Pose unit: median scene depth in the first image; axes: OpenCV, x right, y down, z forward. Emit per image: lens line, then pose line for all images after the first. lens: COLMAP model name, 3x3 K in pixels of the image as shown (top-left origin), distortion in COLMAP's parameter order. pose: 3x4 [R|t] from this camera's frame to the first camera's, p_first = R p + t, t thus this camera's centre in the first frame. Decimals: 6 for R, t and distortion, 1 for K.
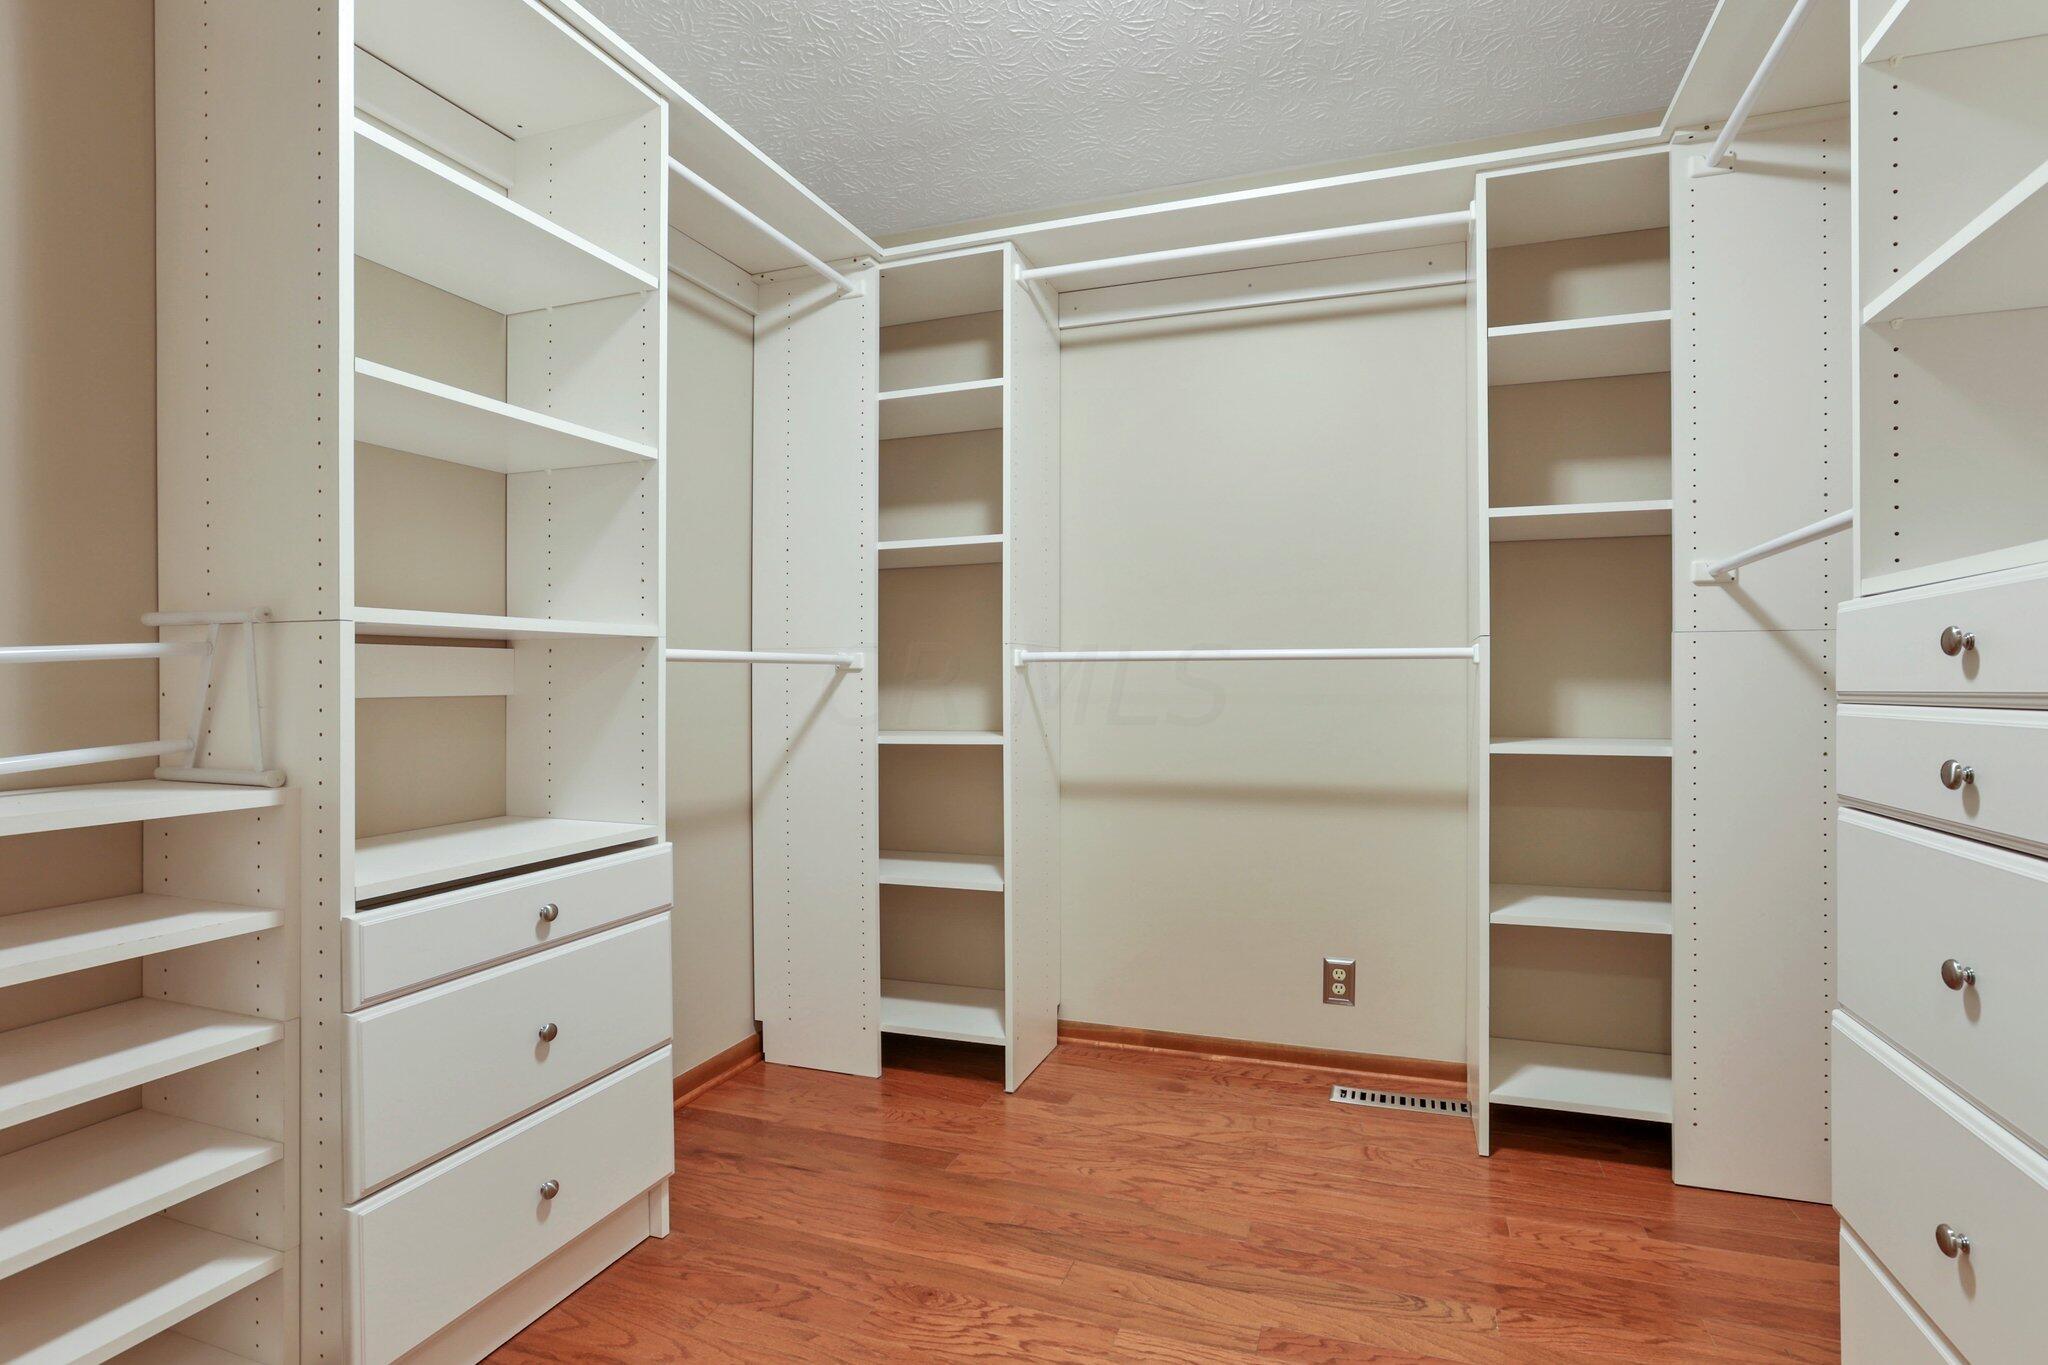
lens RADIAL K [[916.1, 0, 1024.0], [0, 916.1, 682.5], [0, 0, 1]] dist [-0.023669, 0.000693]
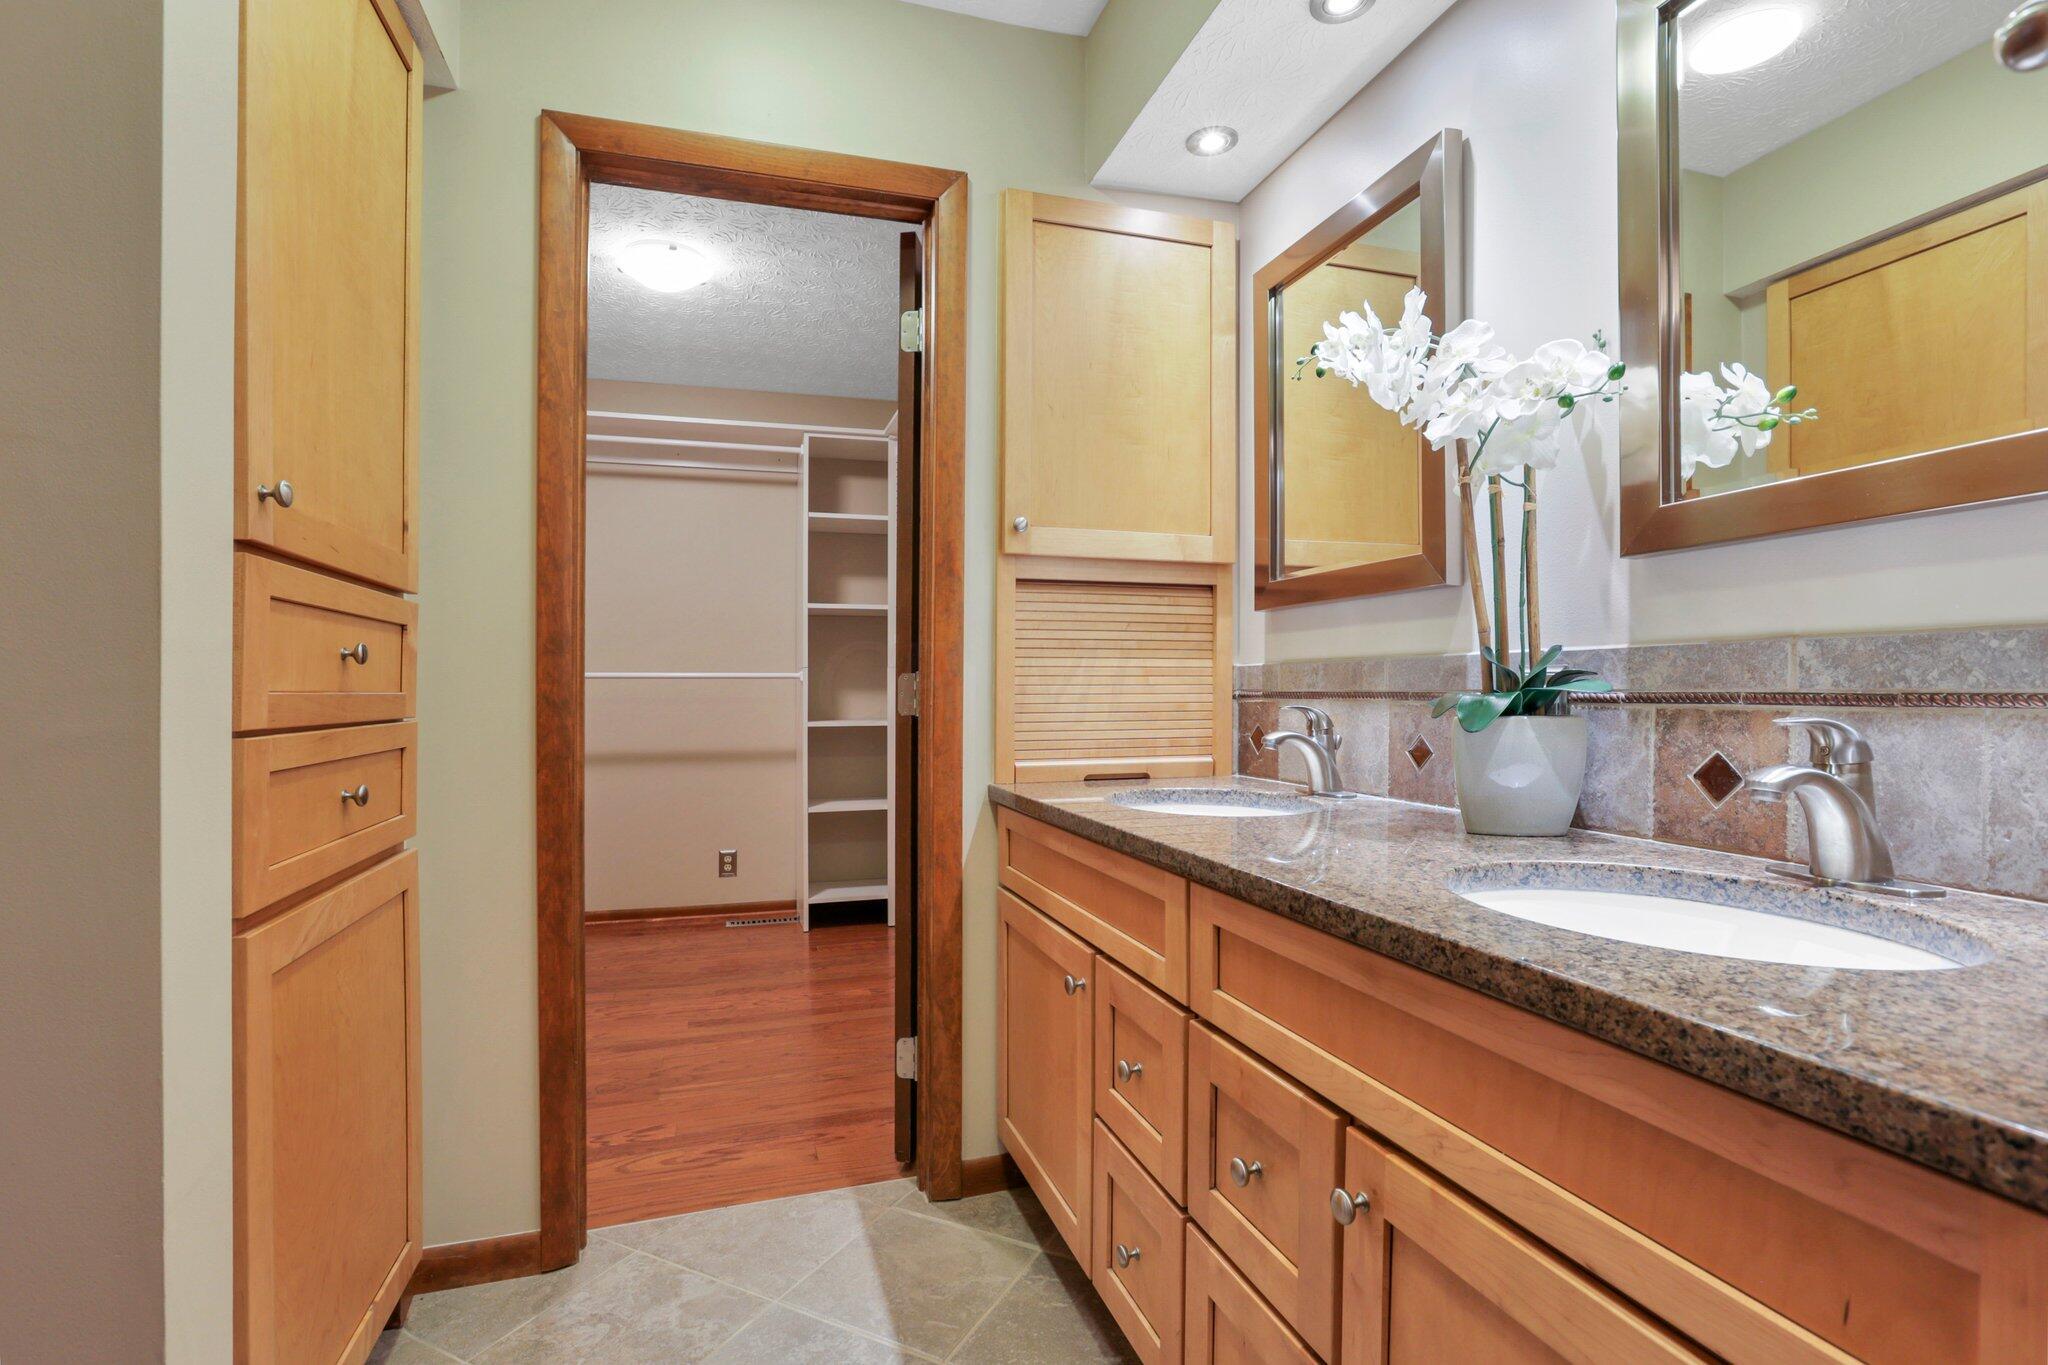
lens RADIAL K [[949.5, 0, 1014.3], [0, 949.5, 690.4], [0, 0, 1]] dist [-0.040632, 0.000469]
pose [[0.764164, 0.002532, 0.645018, -0.450246], [-0.001967, 0.999997, -0.001595, 0.000923], [-0.645020, -0.000050, 0.764166, -0.820211]]
